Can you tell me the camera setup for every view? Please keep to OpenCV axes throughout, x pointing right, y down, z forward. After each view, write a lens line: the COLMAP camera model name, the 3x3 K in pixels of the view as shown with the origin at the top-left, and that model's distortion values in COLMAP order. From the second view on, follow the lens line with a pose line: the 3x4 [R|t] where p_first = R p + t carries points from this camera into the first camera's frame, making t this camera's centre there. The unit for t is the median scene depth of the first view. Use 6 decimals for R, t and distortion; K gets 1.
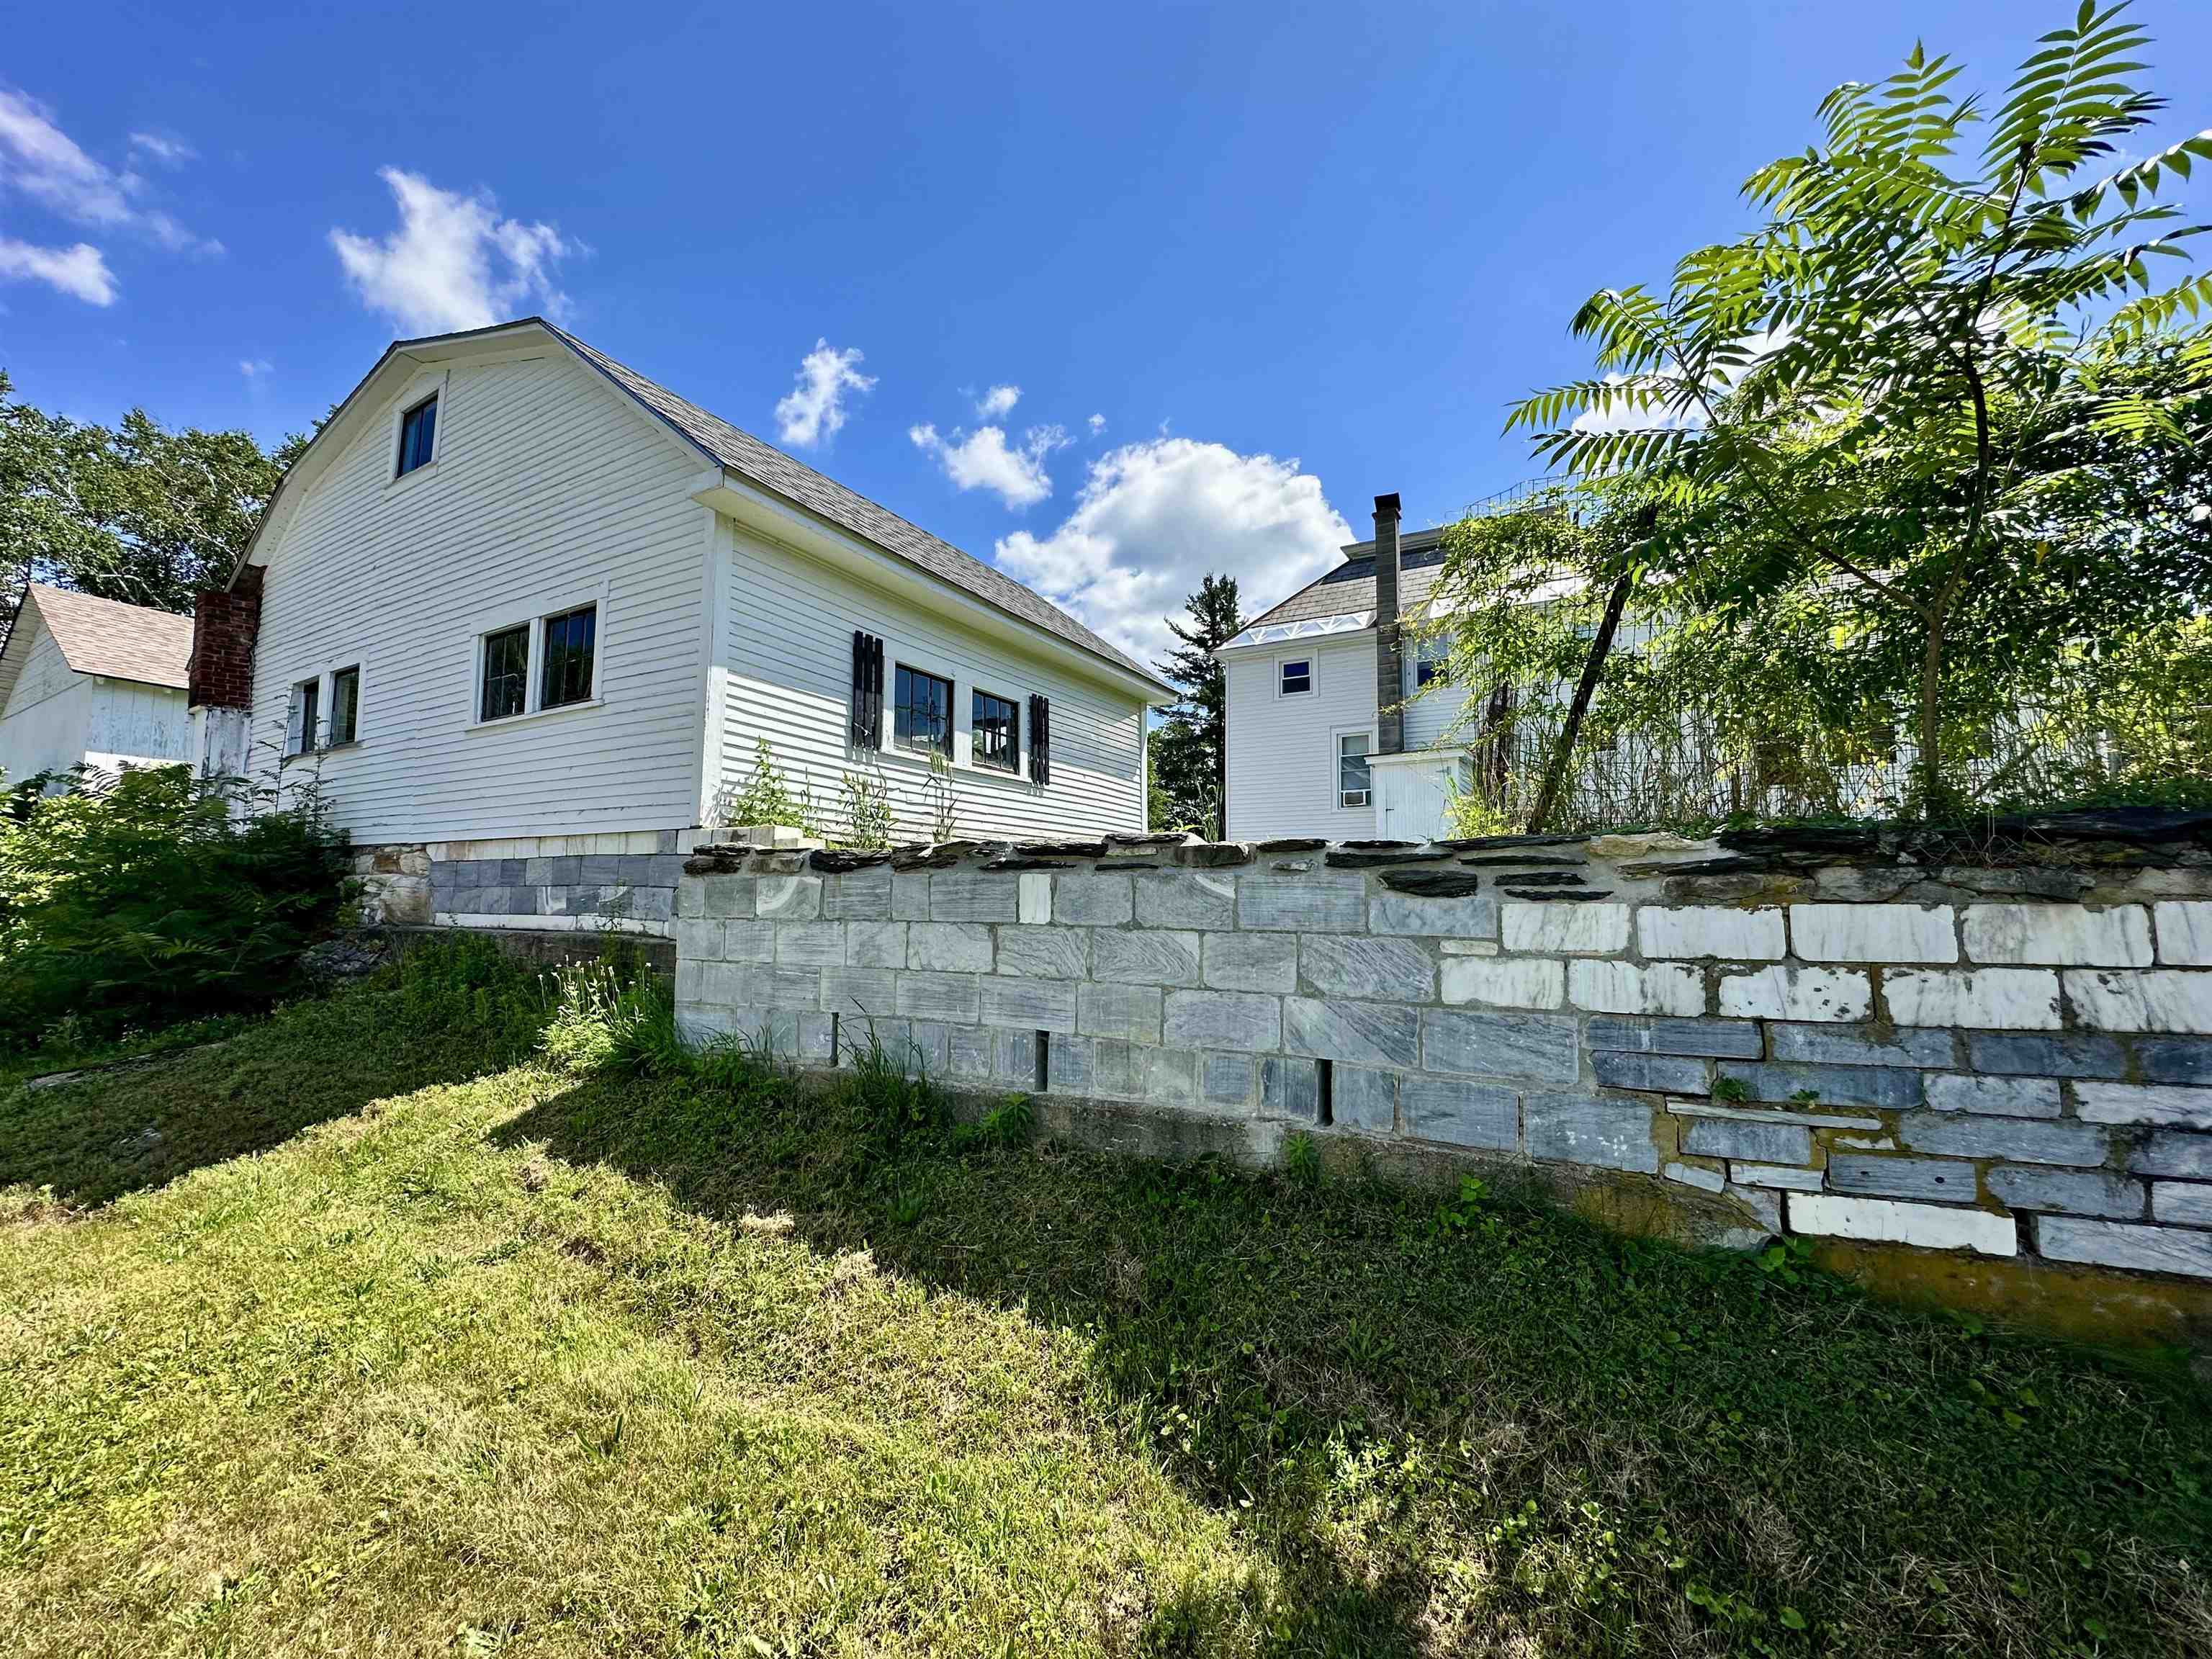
lens RADIAL K [[876.6, 0, 1113.7], [0, 876.6, 821.5], [0, 0, 1]] dist [-0.023624, -0.000199]
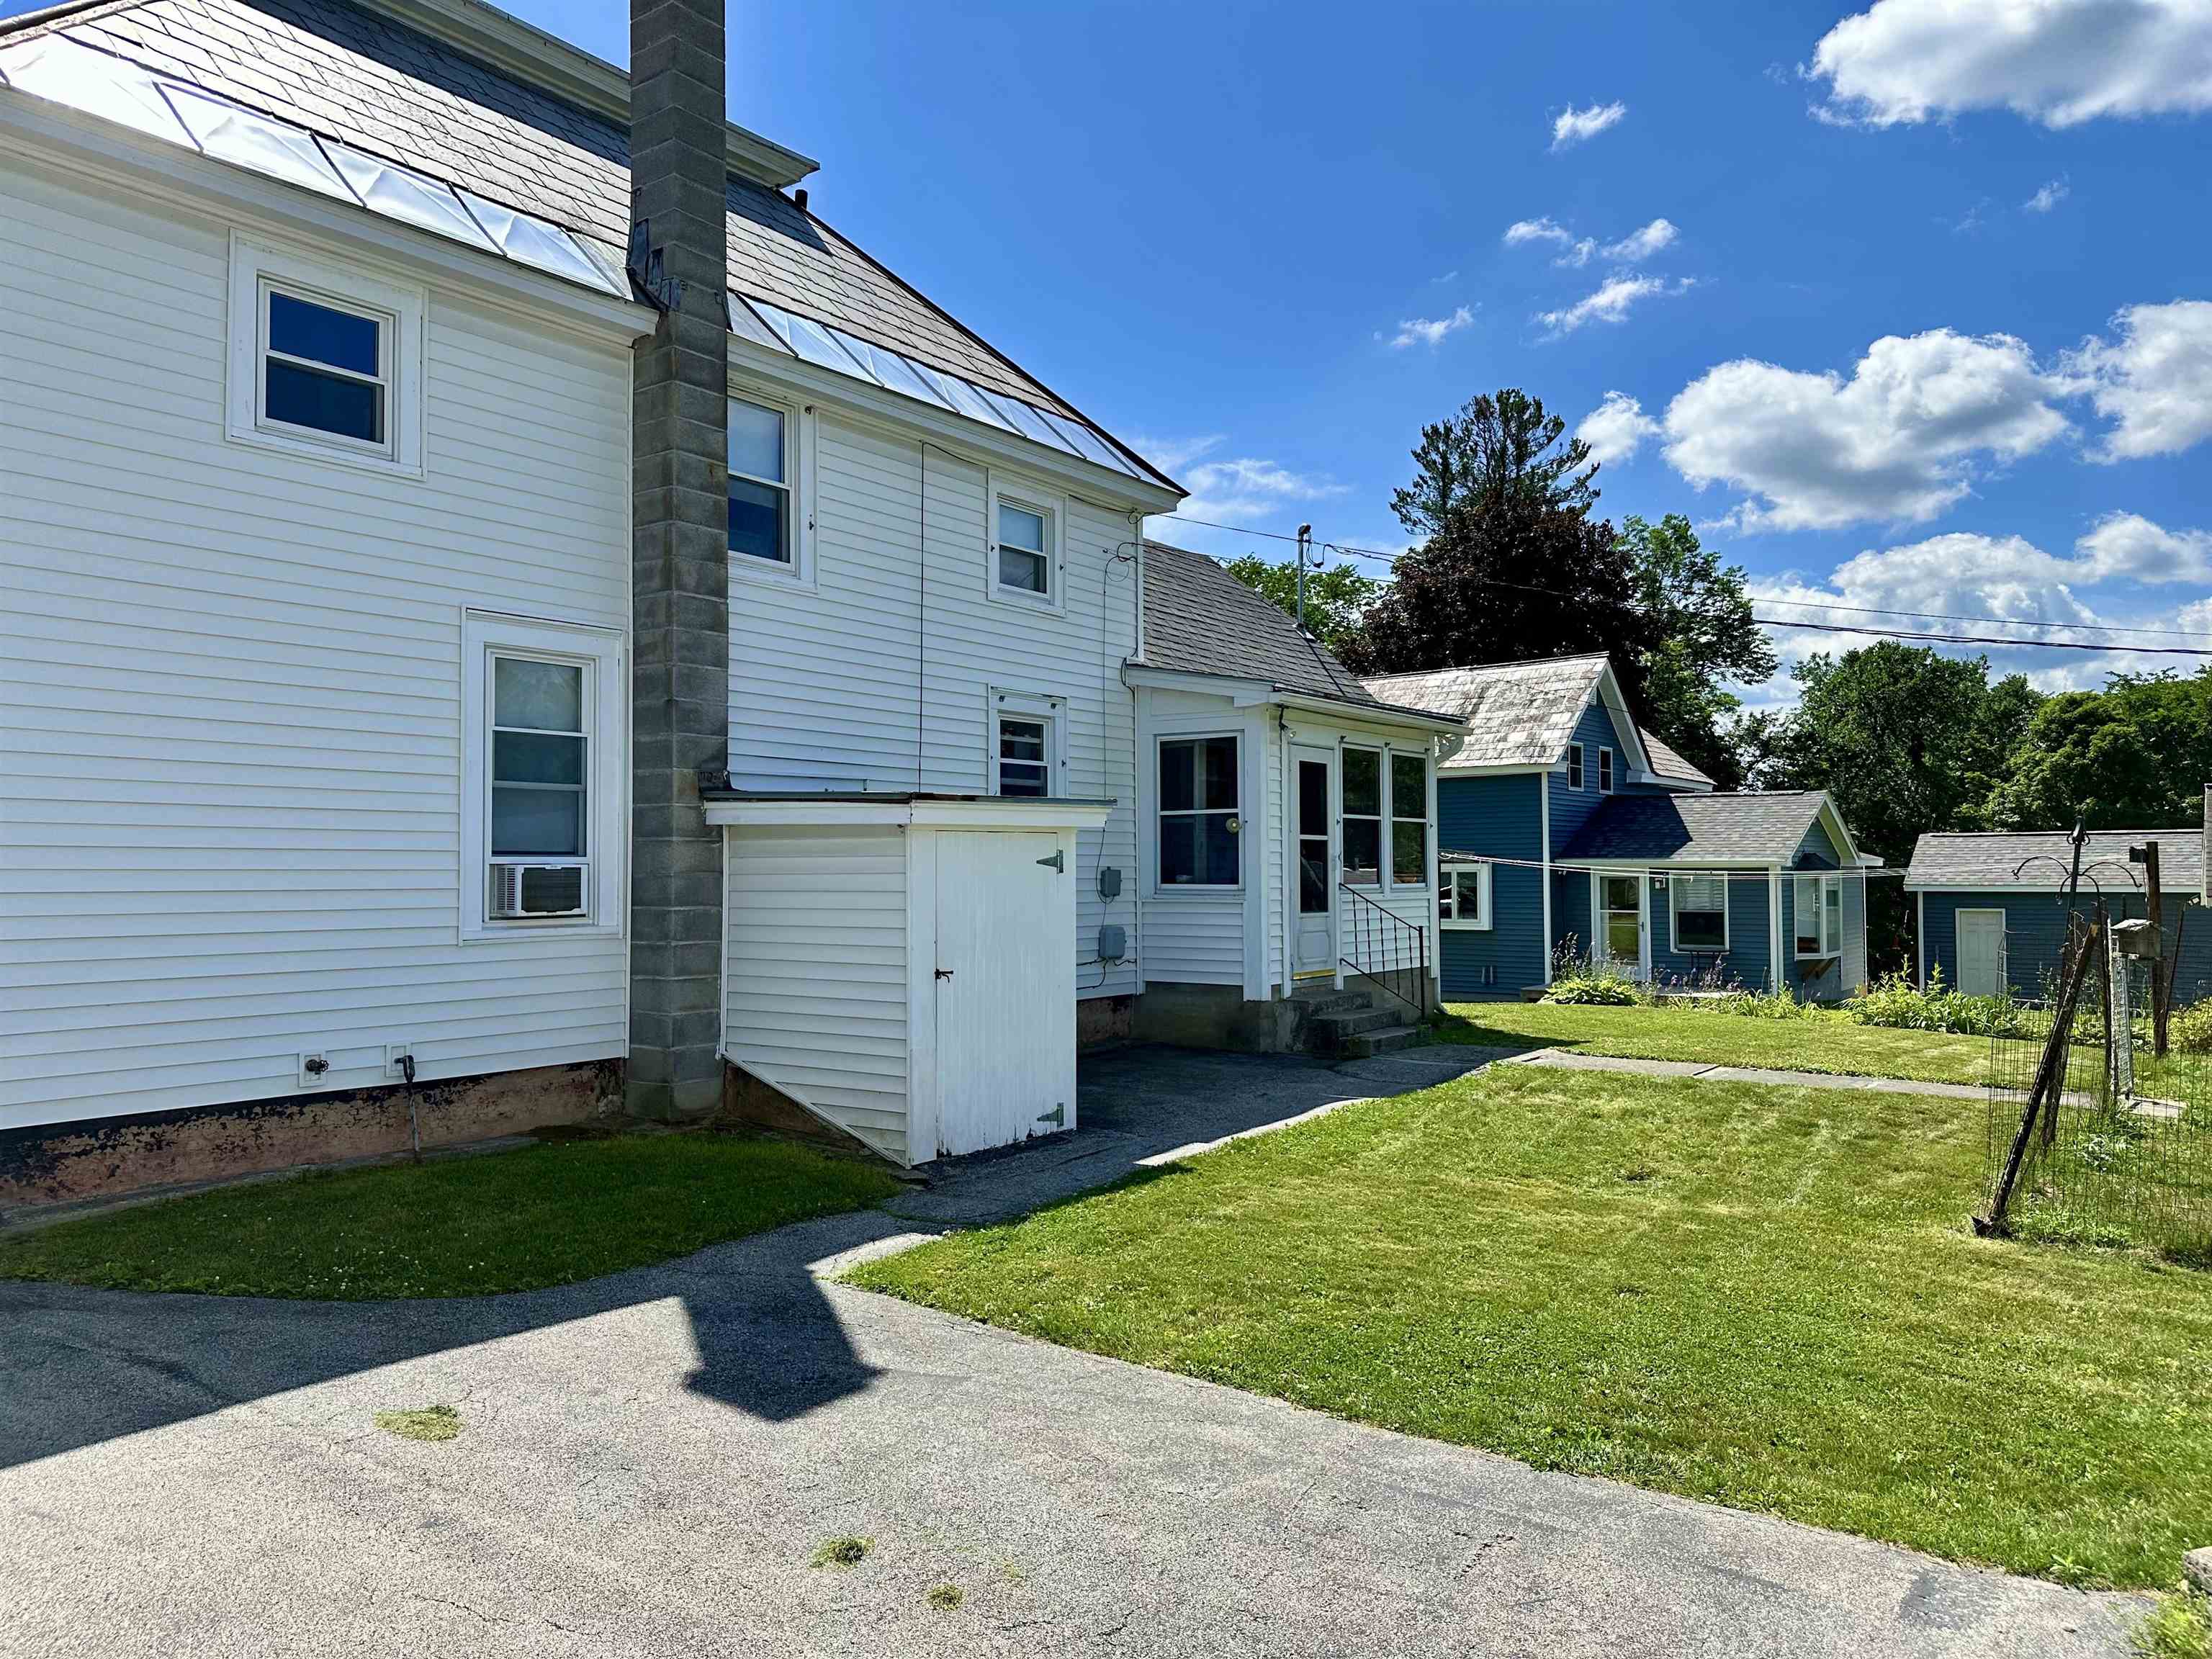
lens RADIAL K [[1543.3, 0, 1107.1], [0, 1543.3, 831.9], [0, 0, 1]] dist [0.006819, -0.021302]
pose [[0.133505, 0.019552, 0.990855, -0.191482], [-0.088432, 0.996052, -0.007739, -0.057298], [-0.987095, -0.086590, 0.134706, 0.770652]]
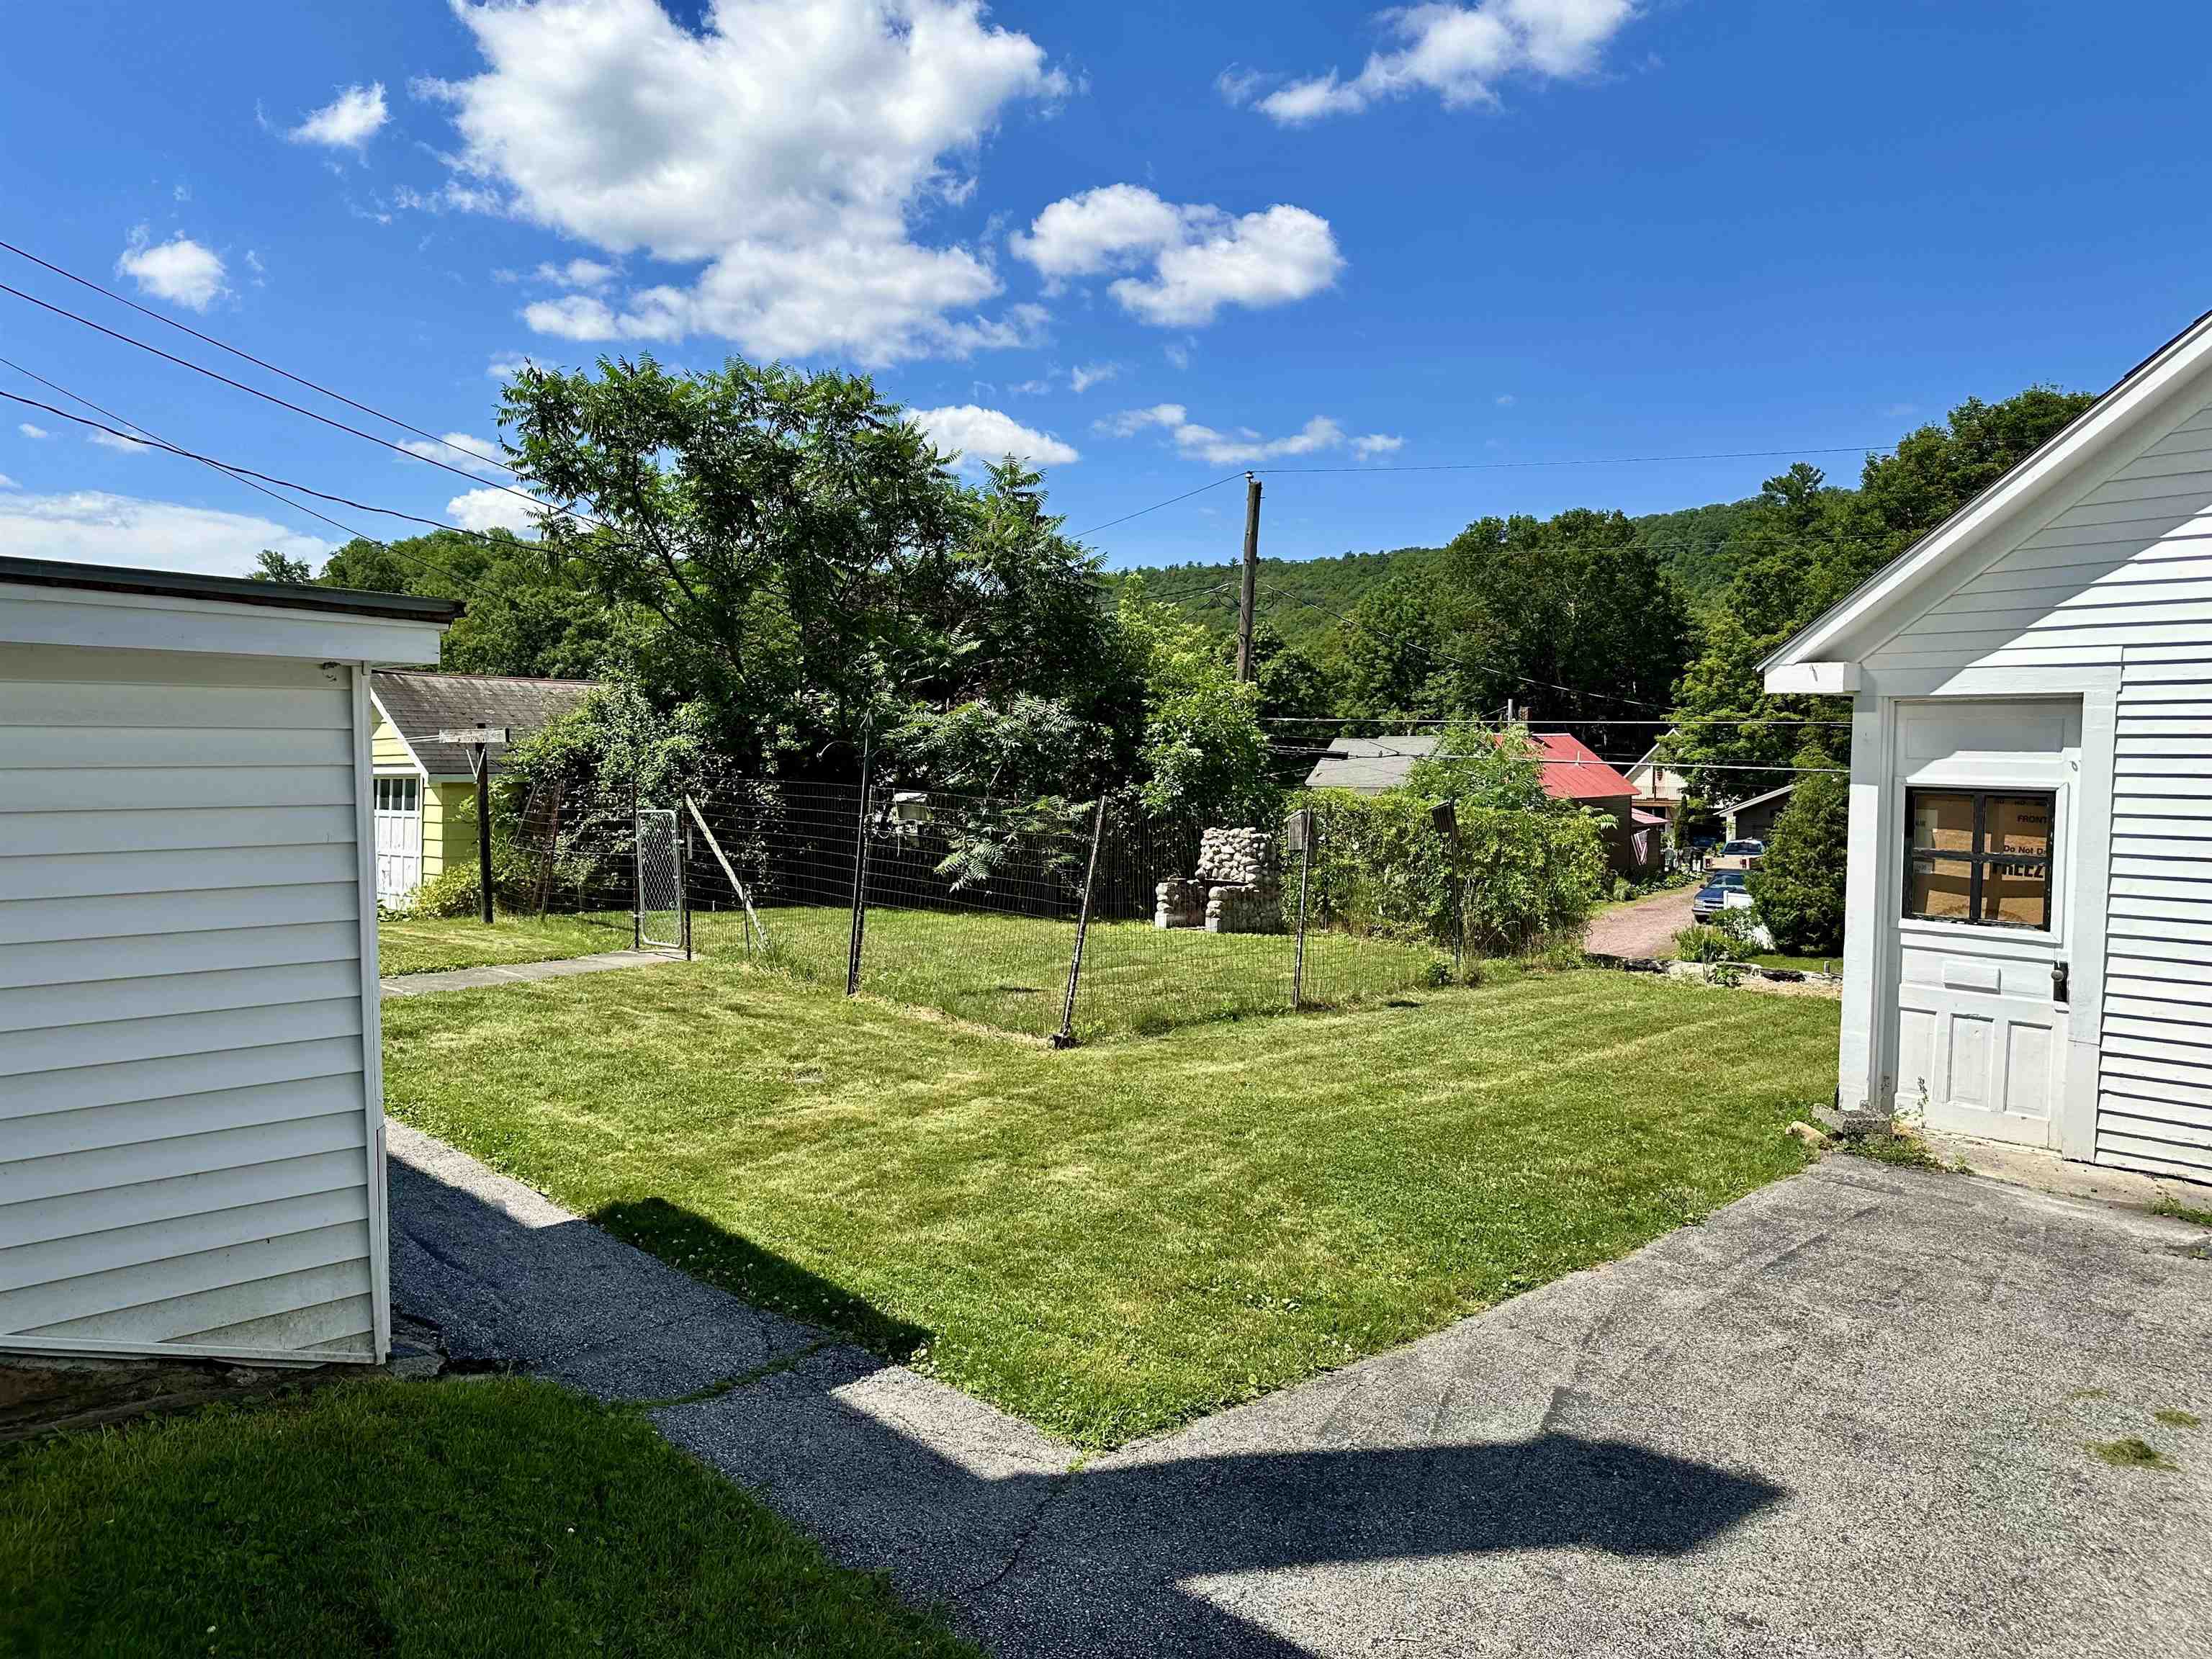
lens RADIAL K [[1543.3, 0, 1101.3], [0, 1543.3, 829.2], [0, 0, 1]] dist [0.006819, -0.021302]
pose [[-0.948063, -0.017090, 0.317623, 0.086723], [-0.028791, 0.999067, -0.032182, -0.030829], [-0.316777, -0.039655, -0.947671, 1.075281]]
